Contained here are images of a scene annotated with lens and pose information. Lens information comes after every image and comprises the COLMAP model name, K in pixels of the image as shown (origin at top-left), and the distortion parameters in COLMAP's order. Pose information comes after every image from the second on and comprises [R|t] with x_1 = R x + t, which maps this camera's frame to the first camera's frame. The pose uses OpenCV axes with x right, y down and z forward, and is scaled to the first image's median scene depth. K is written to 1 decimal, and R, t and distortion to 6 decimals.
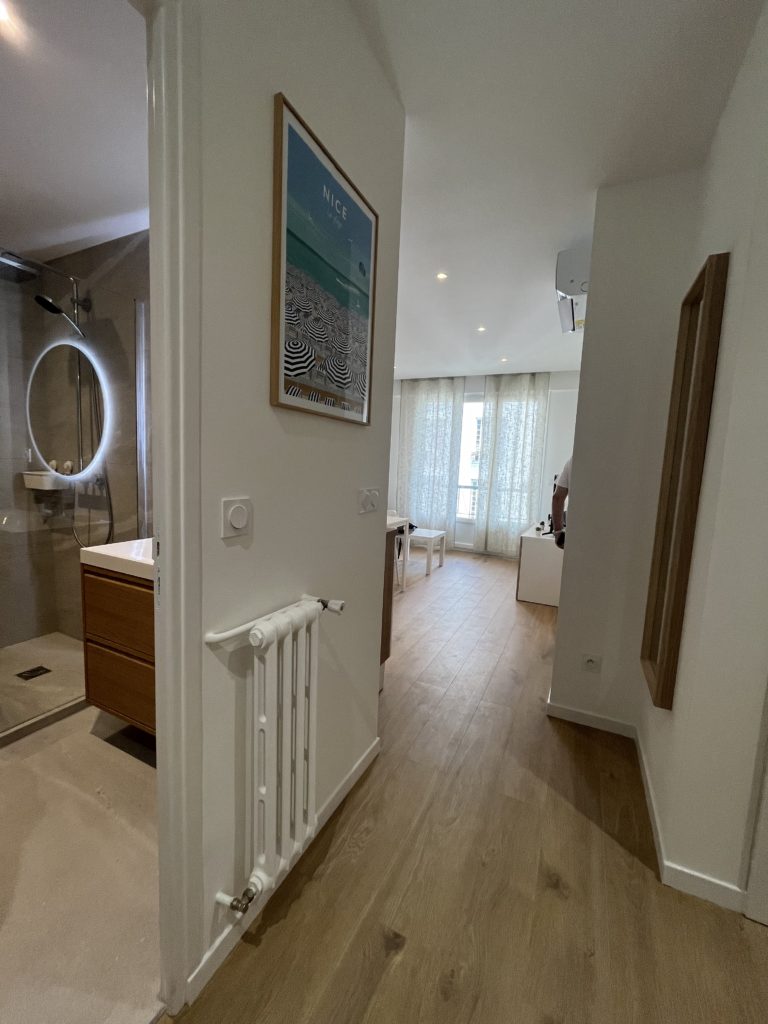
lens RADIAL K [[411.5, 0, 383.5], [0, 411.5, 511.0], [0, 0, 1]] dist [-0.013752, -0.000447]
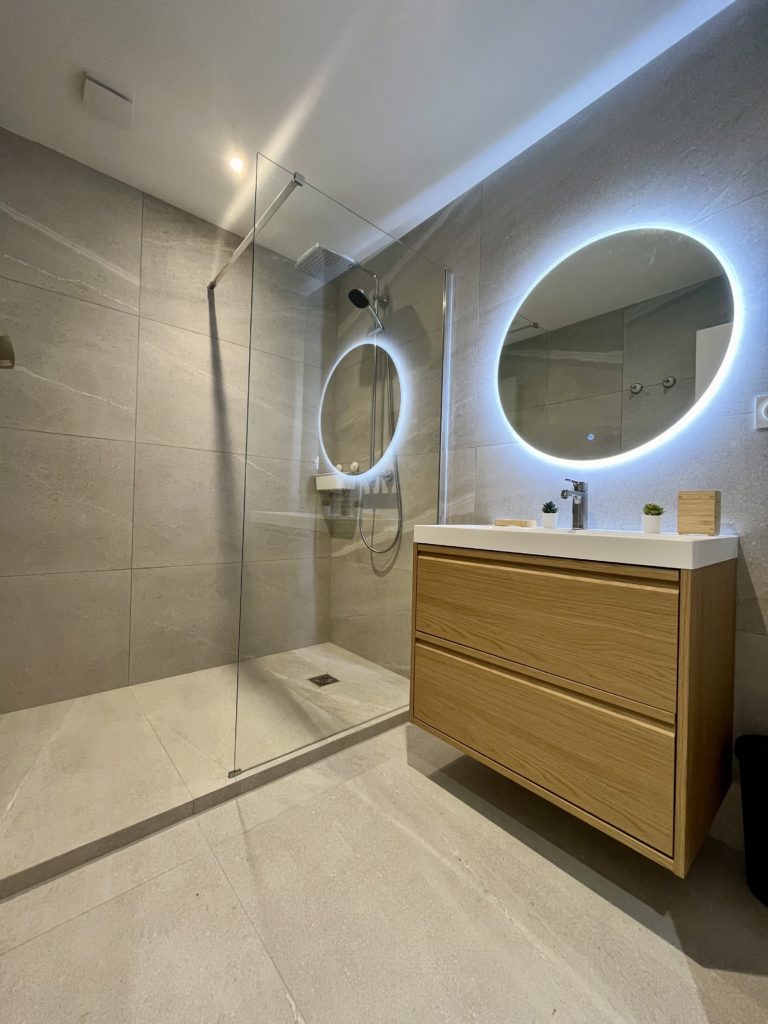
lens RADIAL K [[411.5, 0, 384.1], [0, 411.5, 510.9], [0, 0, 1]] dist [-0.013752, -0.000447]
pose [[0.916099, -0.022256, -0.400335, -0.333114], [-0.030069, 0.991833, -0.123946, 0.122040], [0.399824, 0.125584, 0.907948, 0.152298]]
